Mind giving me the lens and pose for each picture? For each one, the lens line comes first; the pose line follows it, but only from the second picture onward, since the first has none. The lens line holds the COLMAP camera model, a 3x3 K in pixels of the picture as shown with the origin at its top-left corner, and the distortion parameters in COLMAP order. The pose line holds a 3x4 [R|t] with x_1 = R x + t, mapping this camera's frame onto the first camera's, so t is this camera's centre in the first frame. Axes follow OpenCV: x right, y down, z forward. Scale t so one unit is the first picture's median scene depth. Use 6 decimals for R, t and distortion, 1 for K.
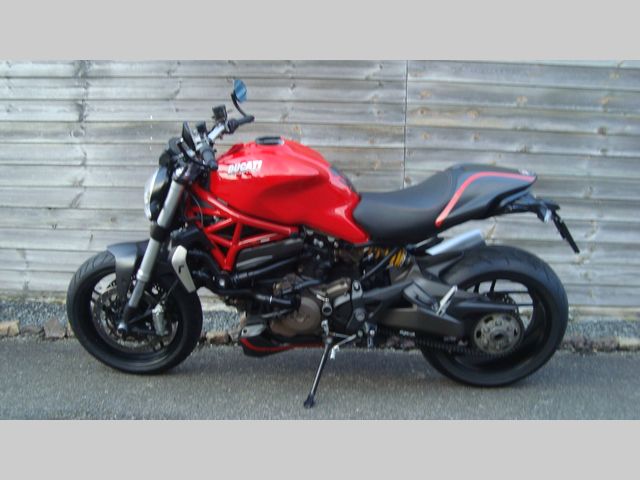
lens RADIAL K [[628.8, 0, 320.0], [0, 628.8, 240.0], [0, 0, 1]] dist [-0.207519, 0.237041]
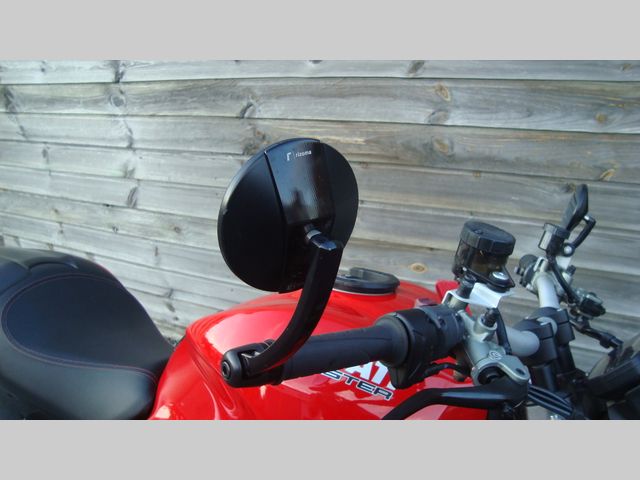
lens RADIAL K [[628.1, 0, 318.6], [0, 628.1, 234.1], [0, 0, 1]] dist [-0.212117, 0.243387]
pose [[0.873543, 0.090096, -0.478335, 0.119537], [0.028079, 0.971756, 0.234311, -0.185283], [0.485936, -0.218112, 0.846341, 0.522829]]
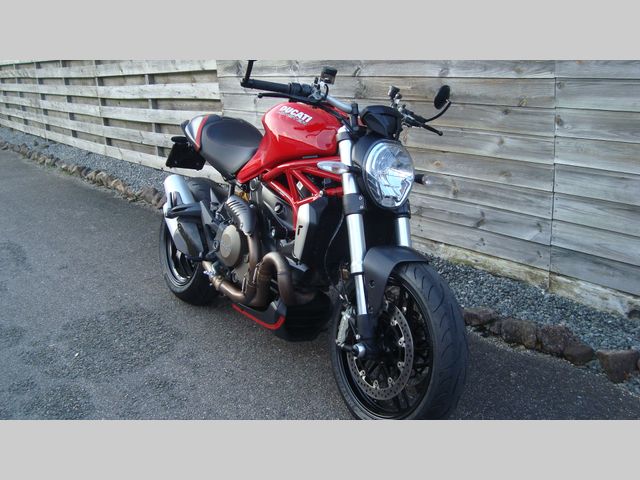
lens RADIAL K [[628.8, 0, 320.0], [0, 628.8, 240.0], [0, 0, 1]] dist [-0.207519, 0.237041]
pose [[0.629925, 0.172304, -0.757301, 0.549685], [-0.009772, 0.976761, 0.214109, -0.111520], [0.776594, -0.127472, 0.616970, 0.299370]]
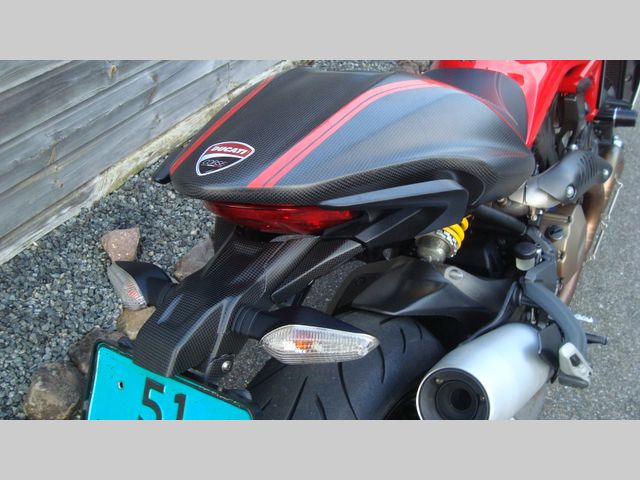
lens RADIAL K [[628.8, 0, 320.0], [0, 628.8, 240.0], [0, 0, 1]] dist [-0.207519, 0.237041]
pose [[0.465249, -0.547912, 0.695224, -0.372354], [0.025795, 0.793463, 0.608072, -0.174472], [-0.884804, -0.264972, 0.383291, 0.653396]]
